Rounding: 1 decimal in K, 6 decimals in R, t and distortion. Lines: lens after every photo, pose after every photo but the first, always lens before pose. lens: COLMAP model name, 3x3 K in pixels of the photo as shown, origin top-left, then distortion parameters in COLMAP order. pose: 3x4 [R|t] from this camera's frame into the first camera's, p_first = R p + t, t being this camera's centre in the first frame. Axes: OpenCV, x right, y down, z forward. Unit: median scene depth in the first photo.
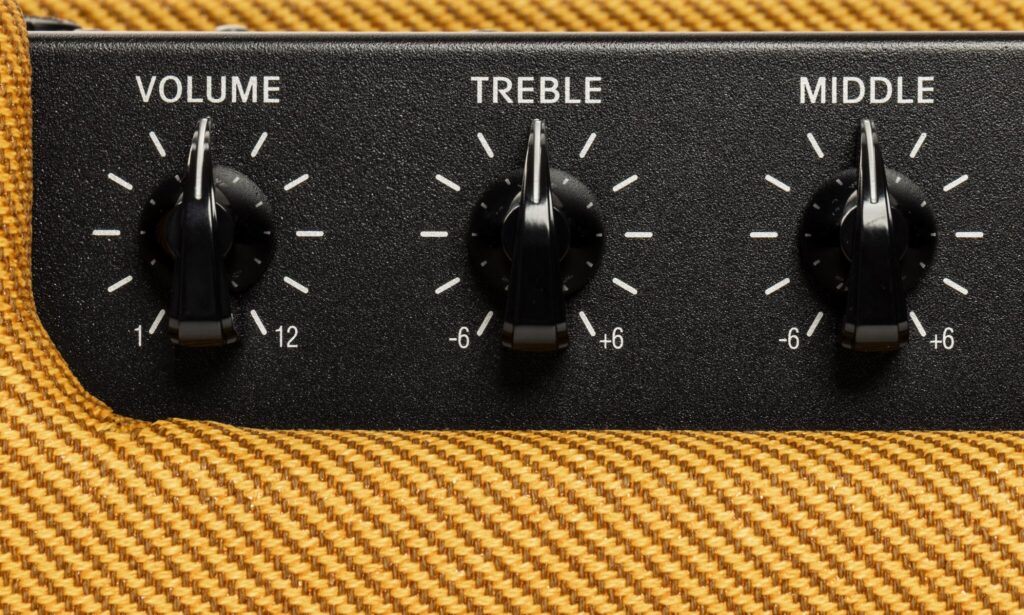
lens RADIAL K [[3037.6, 0, 511.6], [0, 3037.6, 308.2], [0, 0, 1]] dist [0.190659, 0.000000]
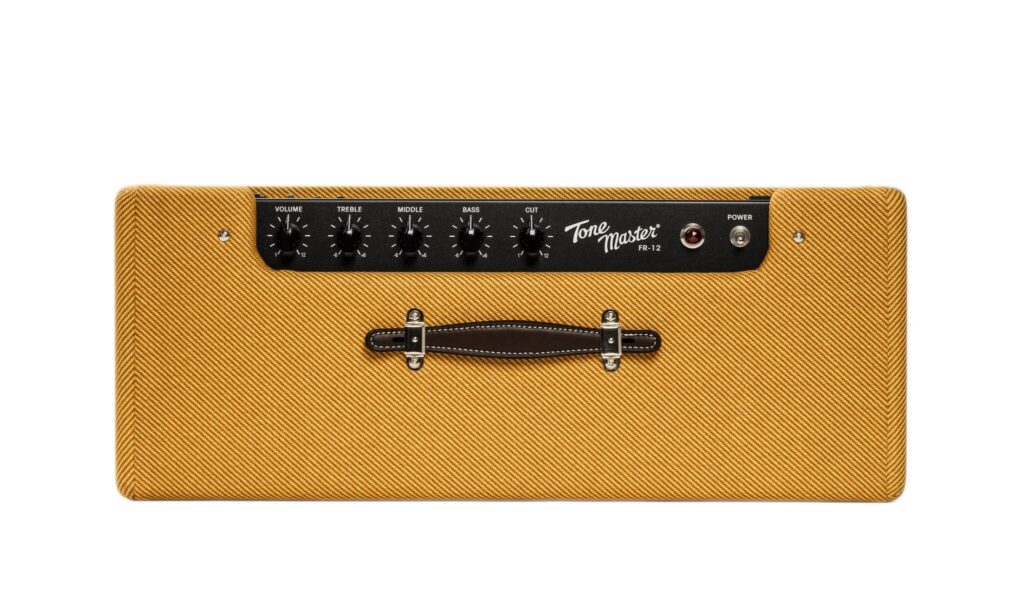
lens RADIAL K [[3037.6, 0, 512.4], [0, 3037.6, 307.3], [0, 0, 1]] dist [0.190659, 0.000000]
pose [[0.999800, -0.001052, 0.019952, 0.190975], [0.000855, 0.999951, 0.009899, 0.049784], [-0.019961, -0.009880, 0.999752, -4.445933]]
